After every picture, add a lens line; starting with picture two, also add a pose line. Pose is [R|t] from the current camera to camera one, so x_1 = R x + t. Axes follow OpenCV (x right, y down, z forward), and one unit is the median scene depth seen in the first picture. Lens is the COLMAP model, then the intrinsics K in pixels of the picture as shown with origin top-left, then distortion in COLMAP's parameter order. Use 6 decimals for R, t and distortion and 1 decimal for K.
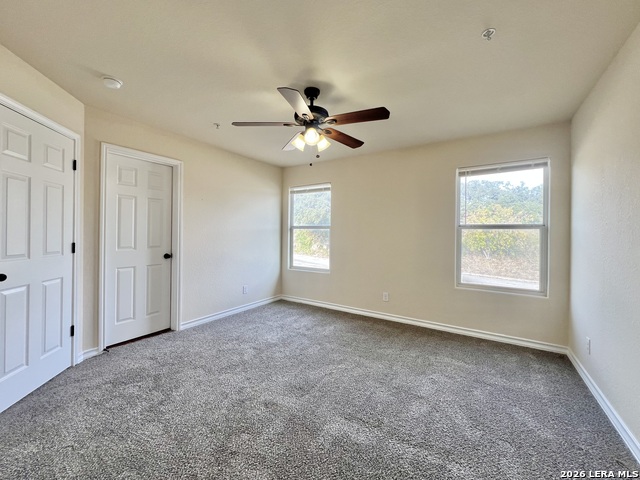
lens RADIAL K [[266.7, 0, 317.6], [0, 266.7, 236.4], [0, 0, 1]] dist [-0.000984, 0.000191]
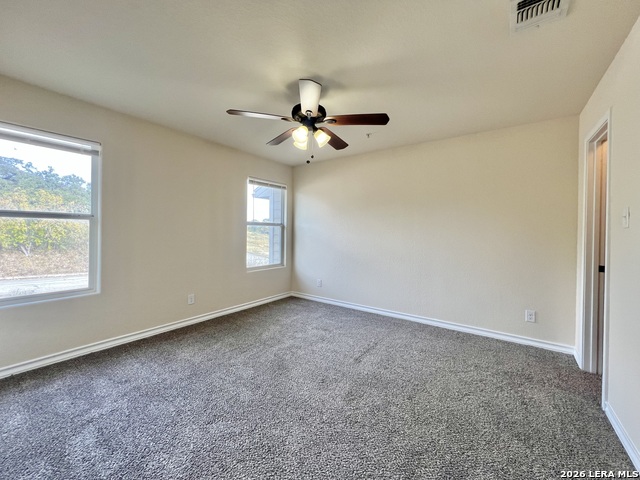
lens RADIAL K [[255.5, 0, 319.7], [0, 255.5, 232.2], [0, 0, 1]] dist [-0.000258, -0.000014]
pose [[0.044561, -0.014548, 0.998901, -0.650706], [-0.004176, 0.999883, 0.014749, -0.013164], [-0.998998, -0.004829, 0.044495, 0.602347]]
